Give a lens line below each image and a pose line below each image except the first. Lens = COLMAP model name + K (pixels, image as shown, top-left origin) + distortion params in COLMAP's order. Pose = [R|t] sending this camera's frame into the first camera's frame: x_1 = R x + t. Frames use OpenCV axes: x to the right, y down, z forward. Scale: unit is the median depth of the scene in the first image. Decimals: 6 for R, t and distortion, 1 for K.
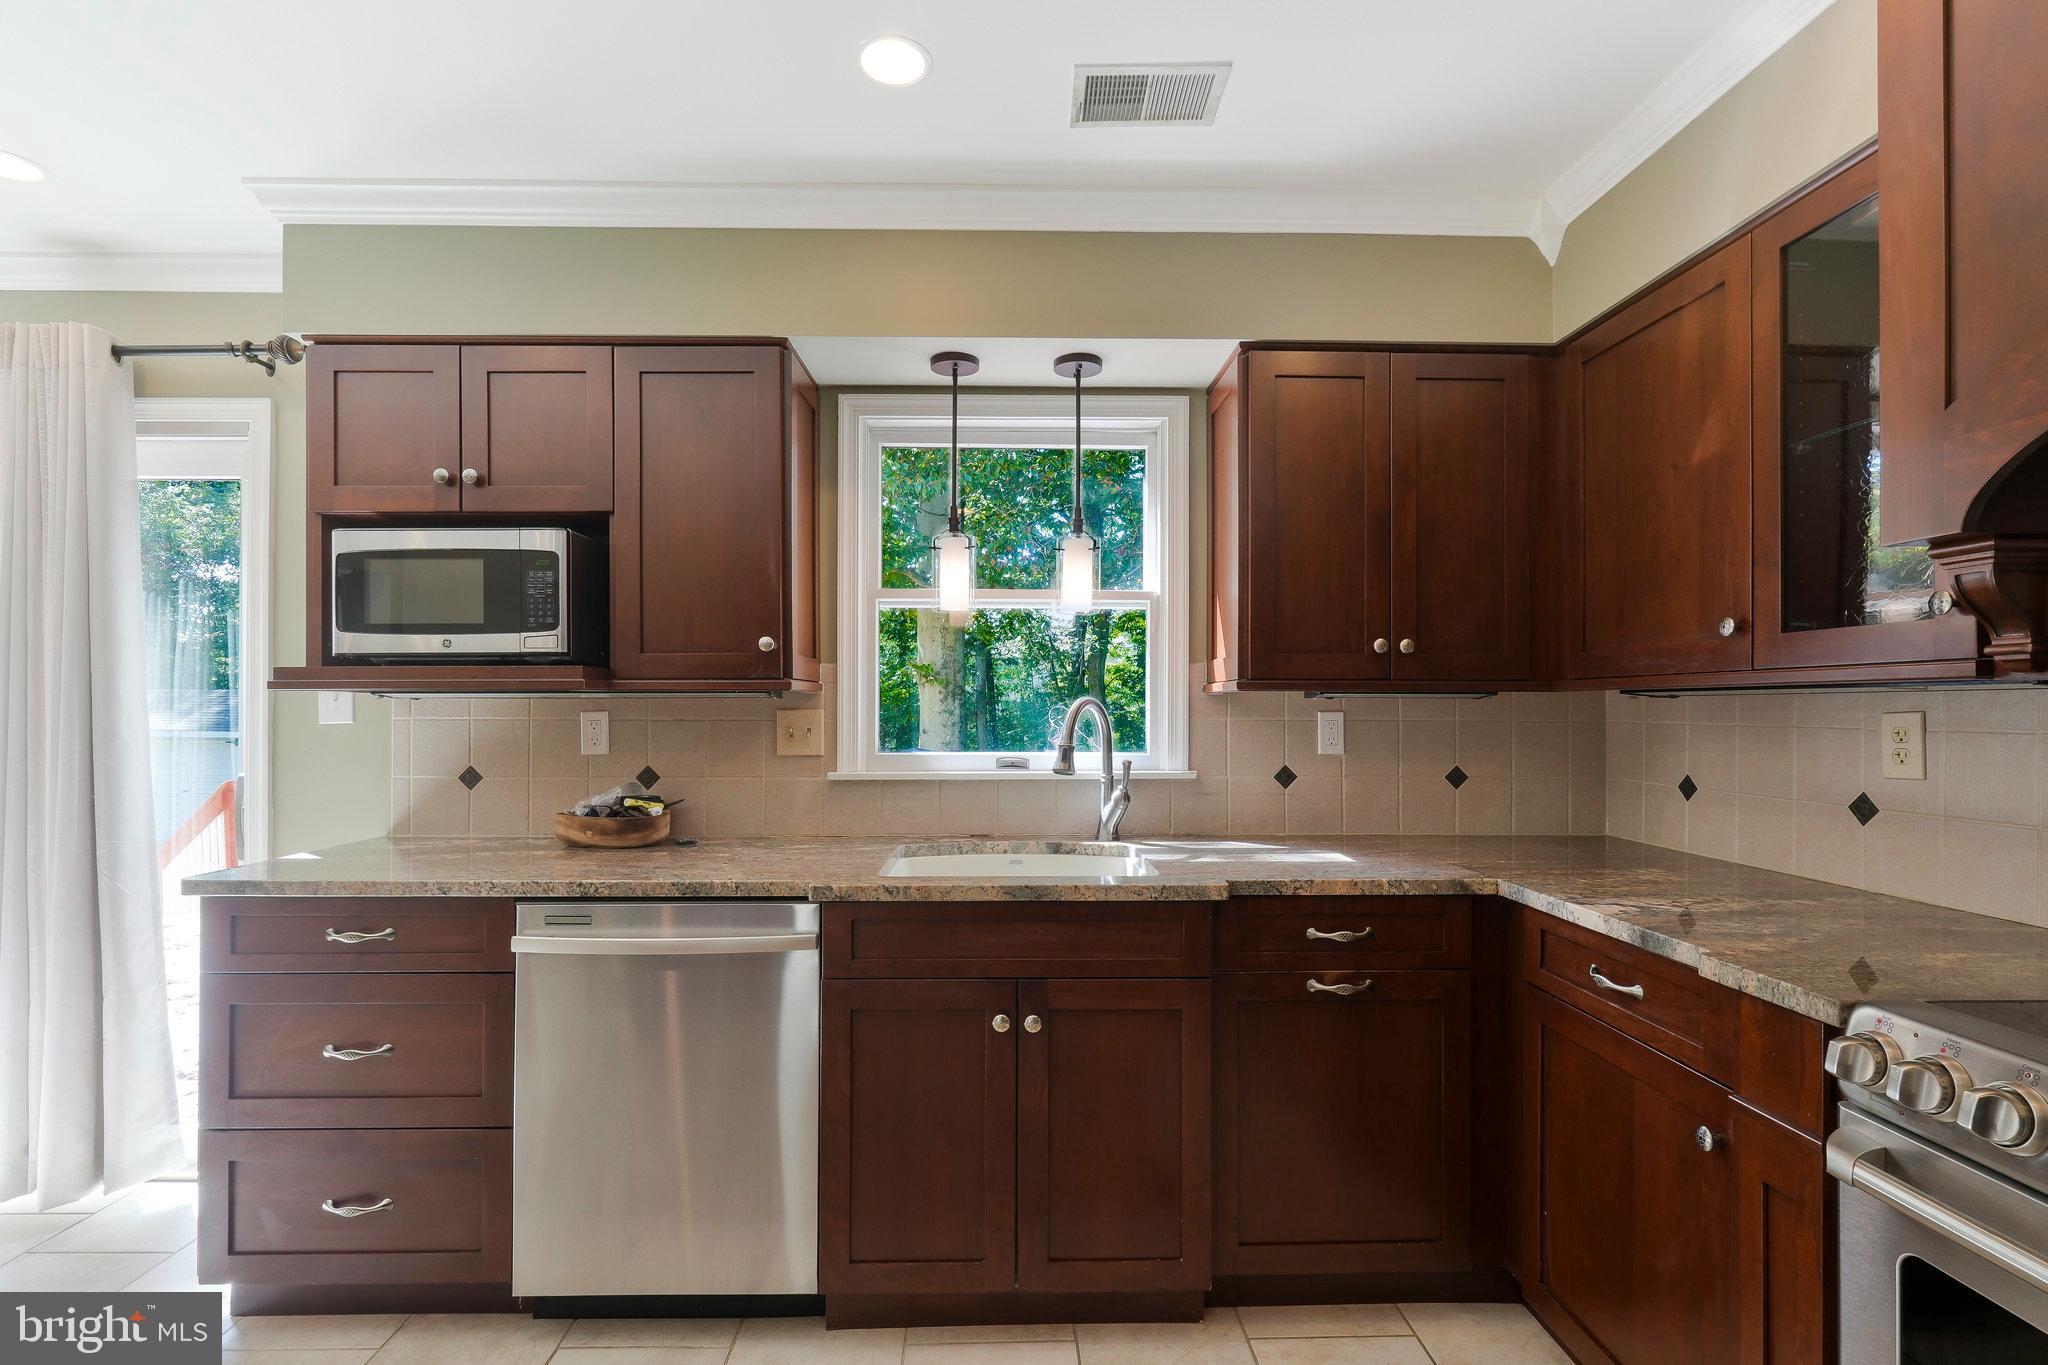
lens RADIAL K [[965.5, 0, 1018.7], [0, 965.5, 700.4], [0, 0, 1]] dist [0.000118, 0.000143]
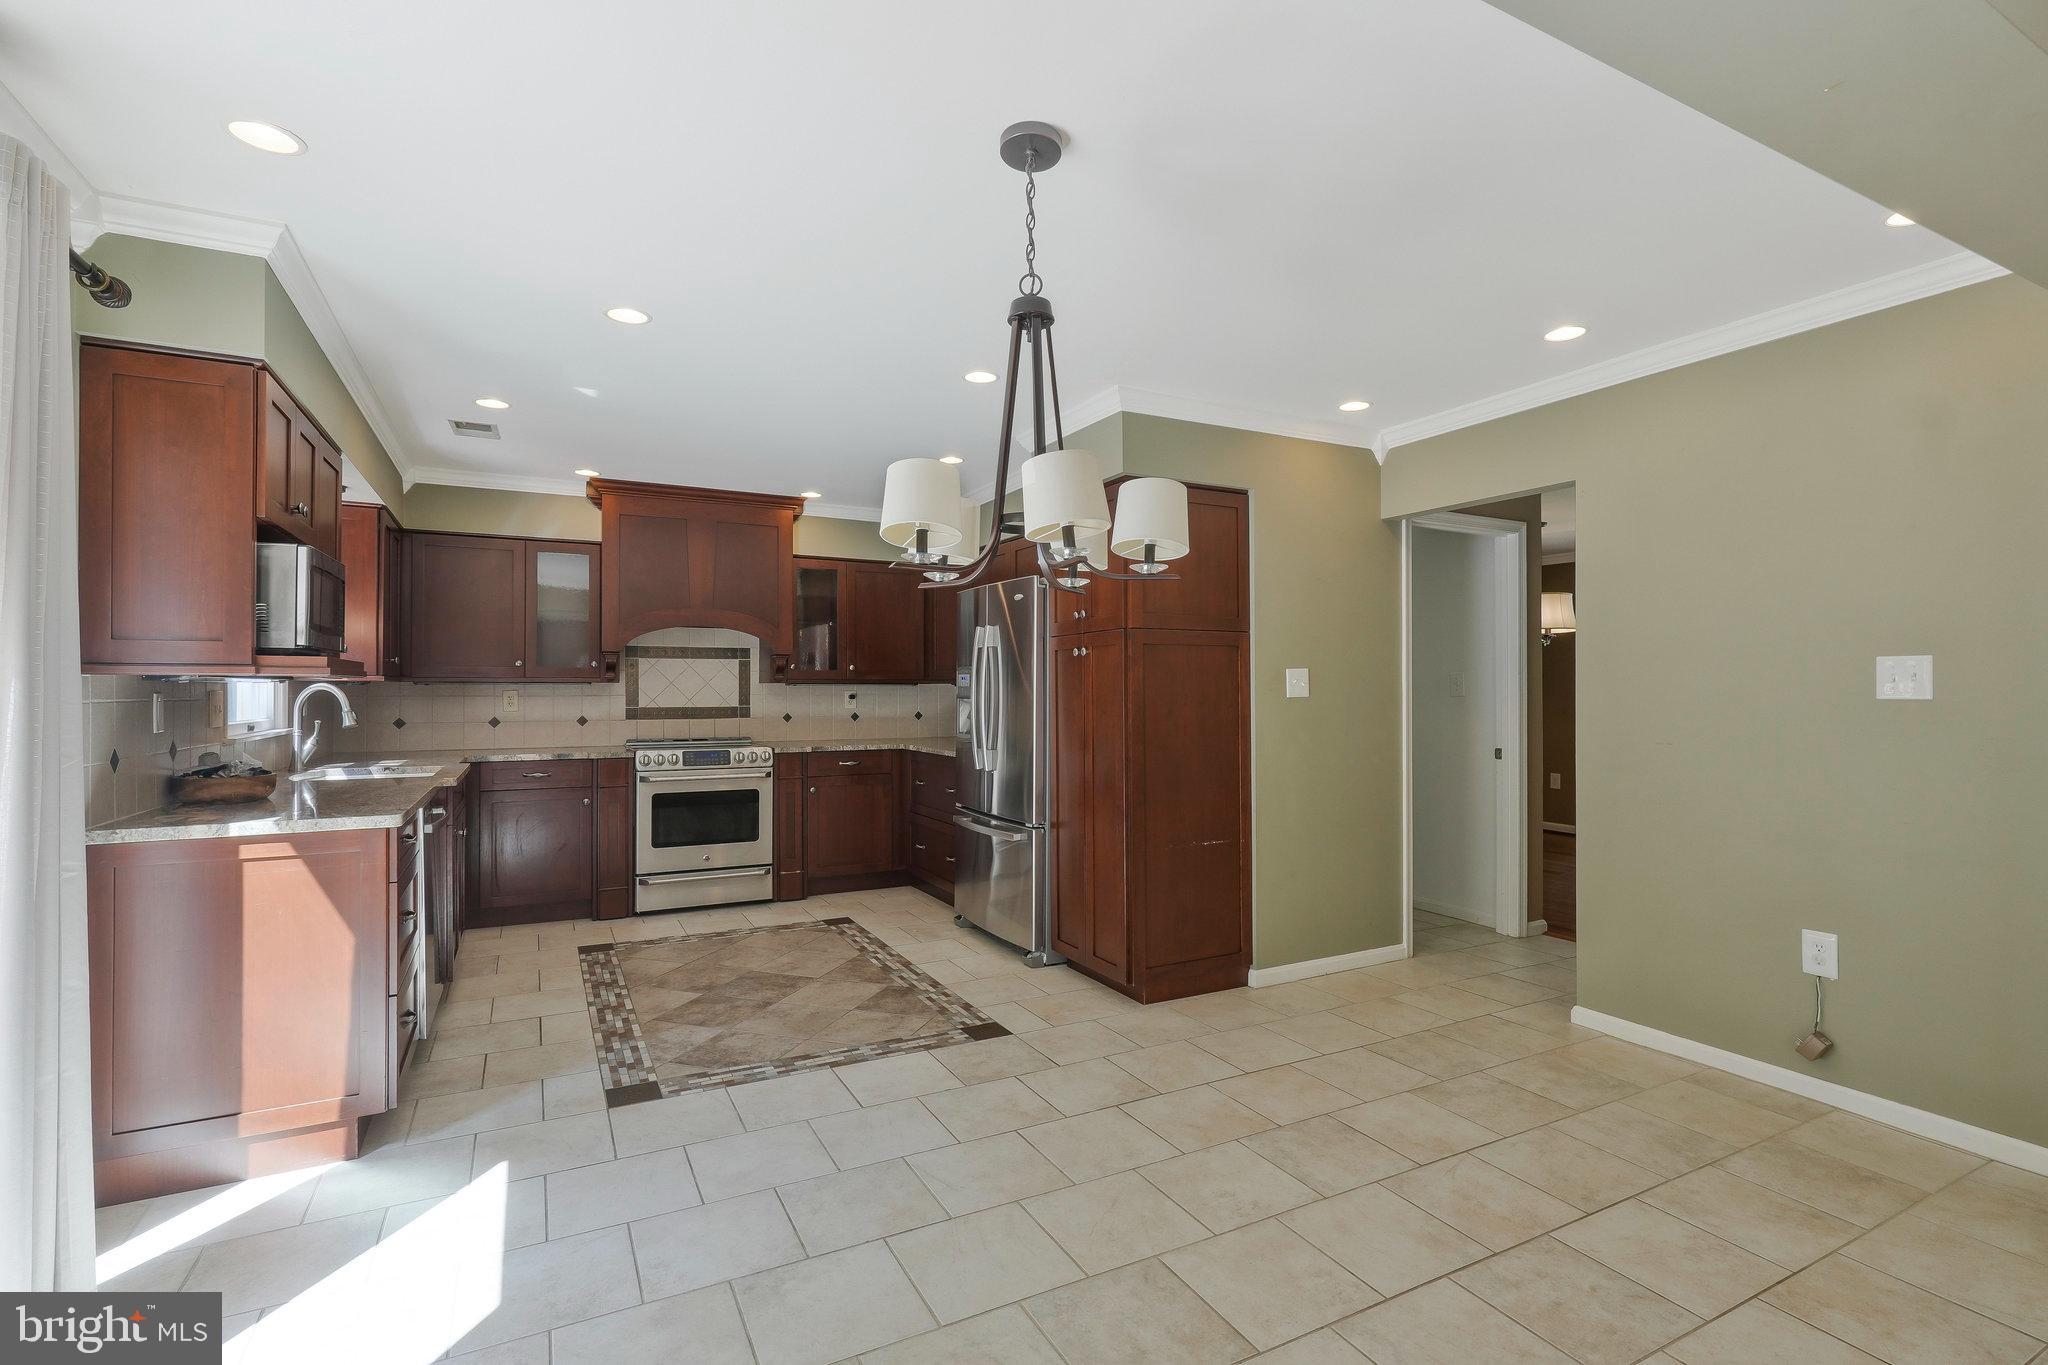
lens RADIAL K [[952.4, 0, 1024.9], [0, 952.4, 675.6], [0, 0, 1]] dist [-0.001216, 0.000224]
pose [[-0.443106, 0.012684, 0.896379, -2.205333], [-0.005460, 0.999843, -0.016847, 0.005037], [-0.896453, -0.012359, -0.442967, 0.712059]]
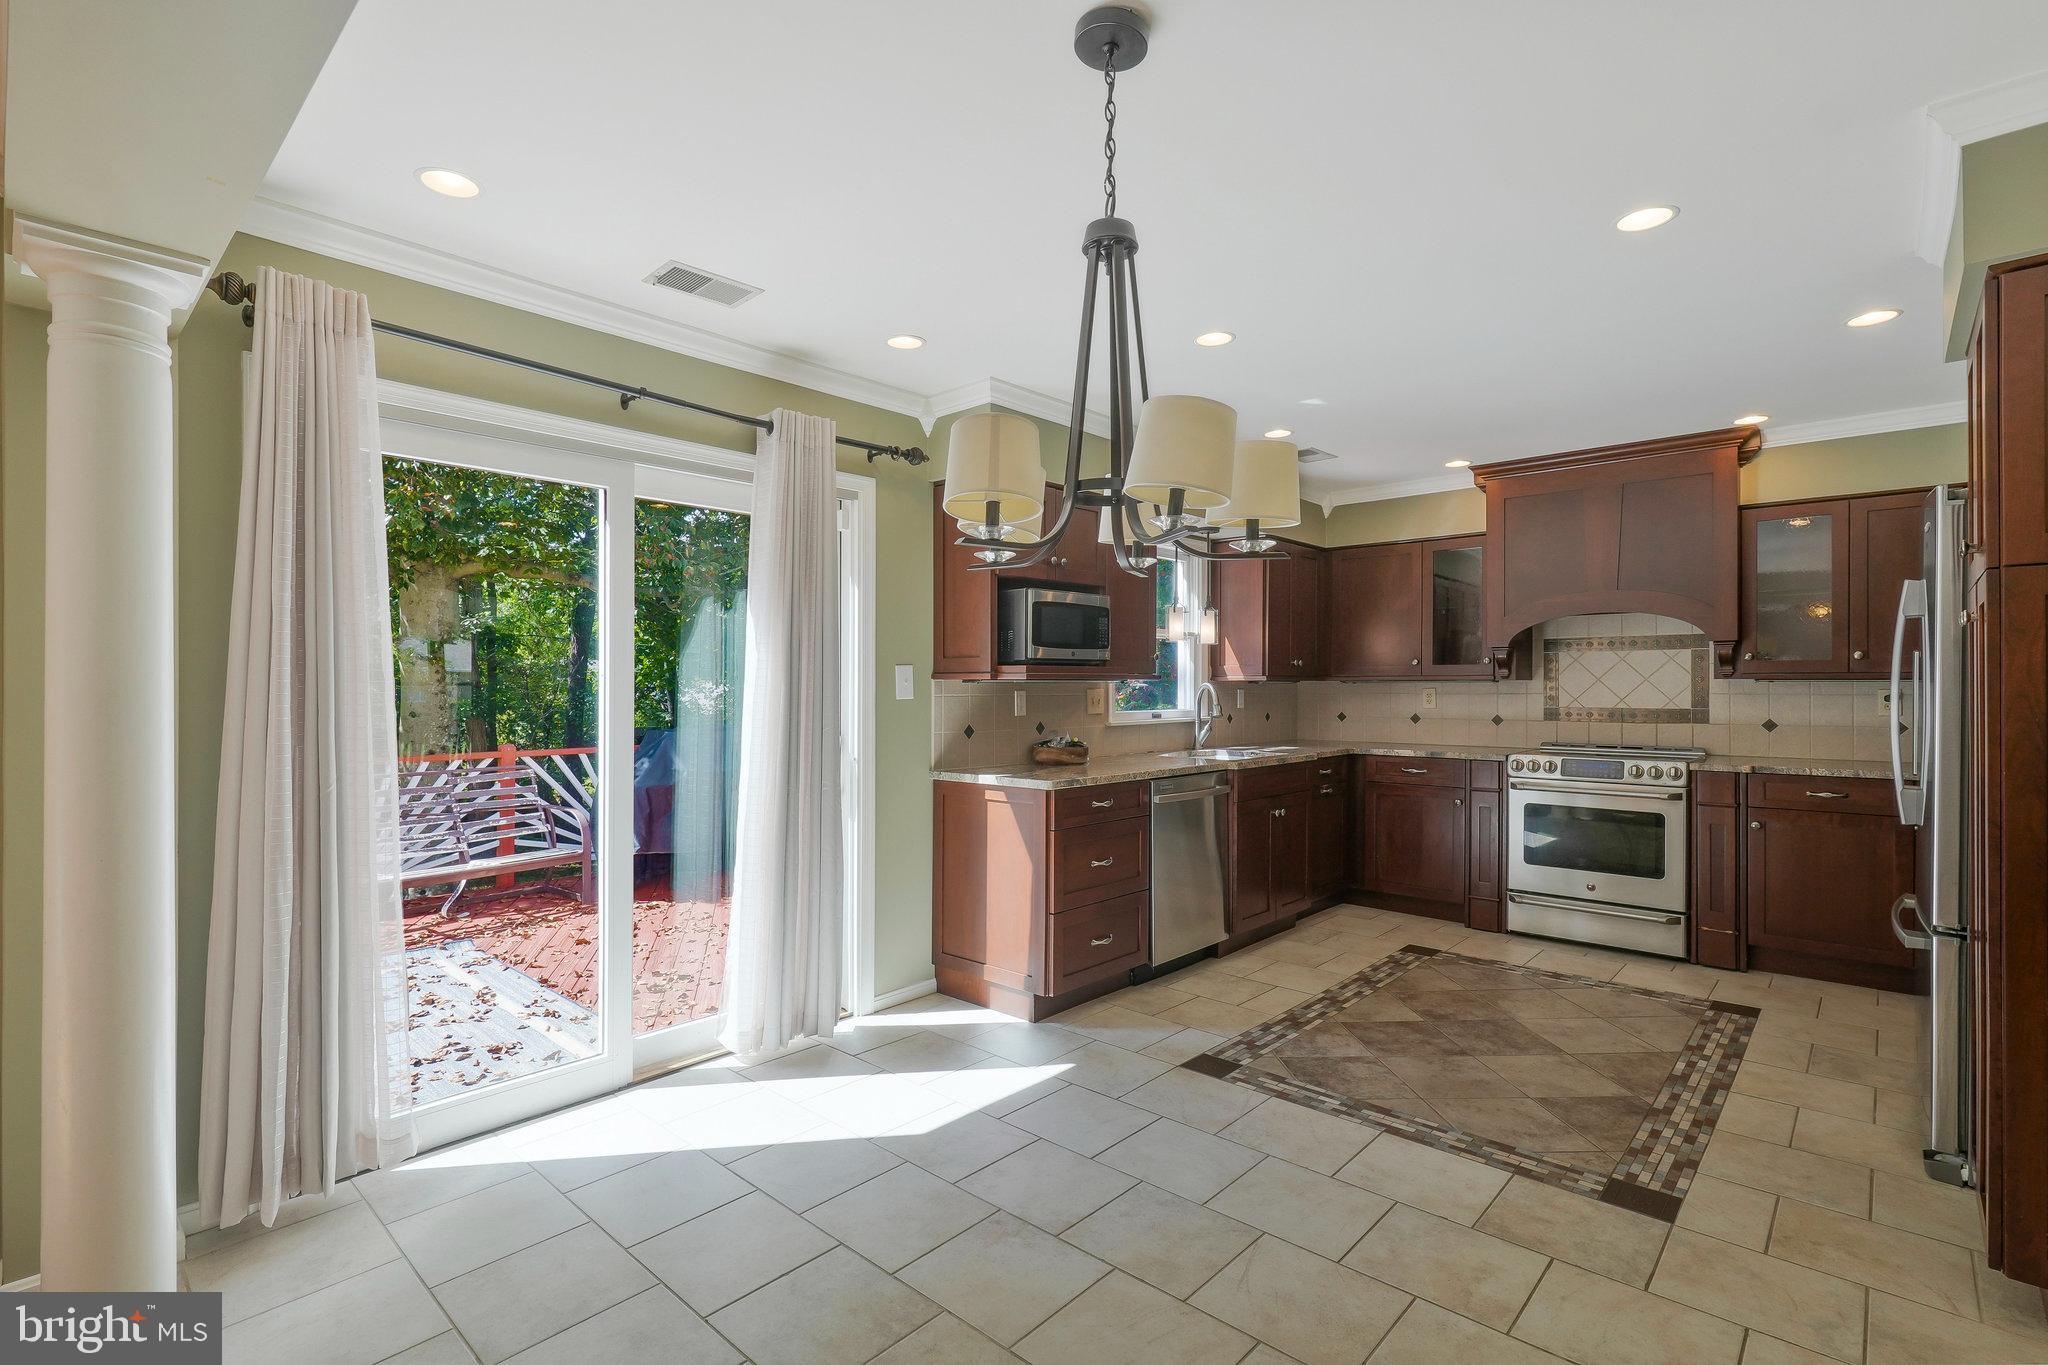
lens RADIAL K [[954.9, 0, 1024.0], [0, 954.9, 682.5], [0, 0, 1]] dist [0.006608, 0.000272]
pose [[0.687655, 0.001824, 0.726035, -1.989767], [-0.002818, 0.999996, 0.000156, -0.003629], [-0.726032, -0.002153, 0.687658, -0.204710]]
